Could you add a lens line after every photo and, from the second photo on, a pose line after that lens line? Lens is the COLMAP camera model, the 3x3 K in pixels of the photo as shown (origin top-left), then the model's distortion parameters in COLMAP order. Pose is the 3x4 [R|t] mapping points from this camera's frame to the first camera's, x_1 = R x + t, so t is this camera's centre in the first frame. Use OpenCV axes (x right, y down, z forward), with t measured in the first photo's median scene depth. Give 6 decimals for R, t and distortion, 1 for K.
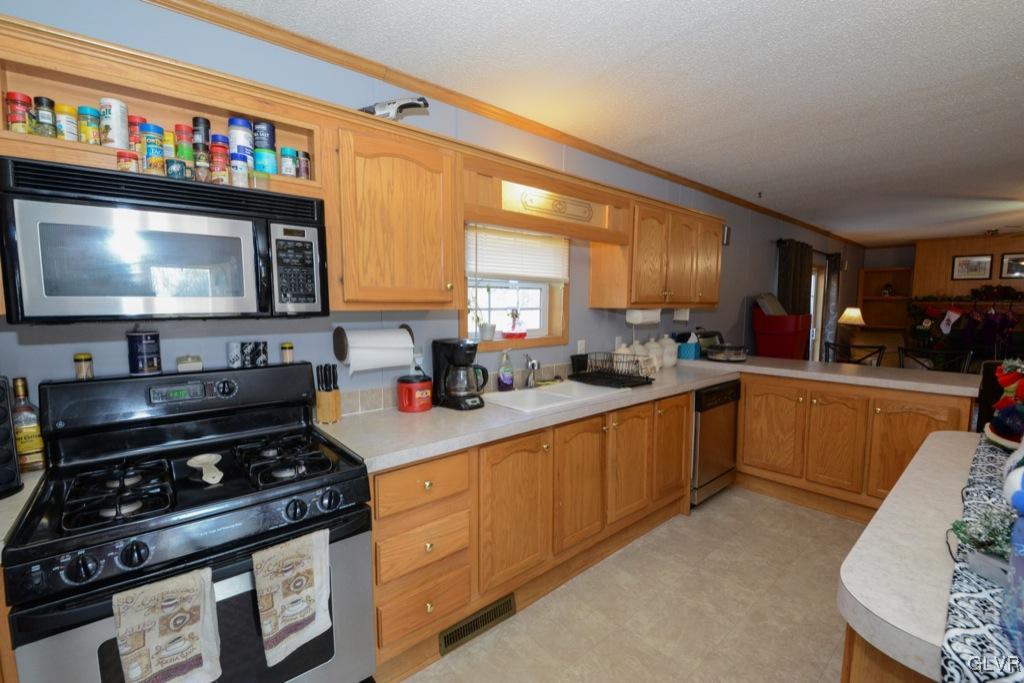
lens RADIAL K [[448.5, 0, 527.1], [0, 448.5, 341.4], [0, 0, 1]] dist [-0.015488, -0.005283]
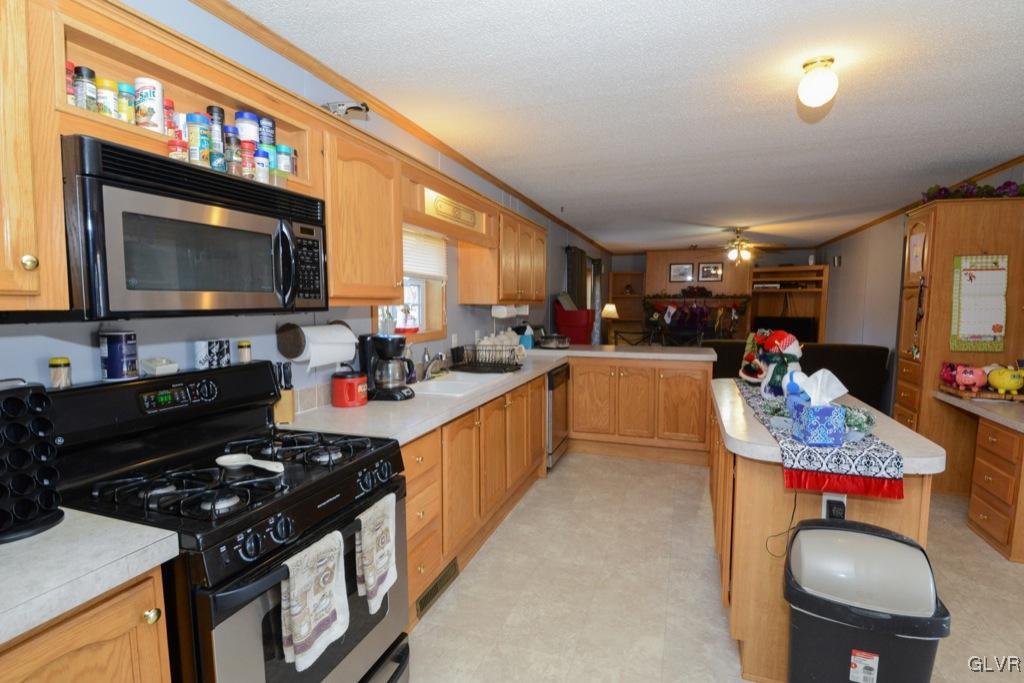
lens RADIAL K [[500.3, 0, 547.6], [0, 500.3, 344.3], [0, 0, 1]] dist [-0.009870, -0.004958]
pose [[0.844302, -0.047572, 0.533753, -0.463534], [0.047100, 0.998785, 0.014516, 0.020263], [-0.533794, 0.012884, 0.845516, -0.189363]]
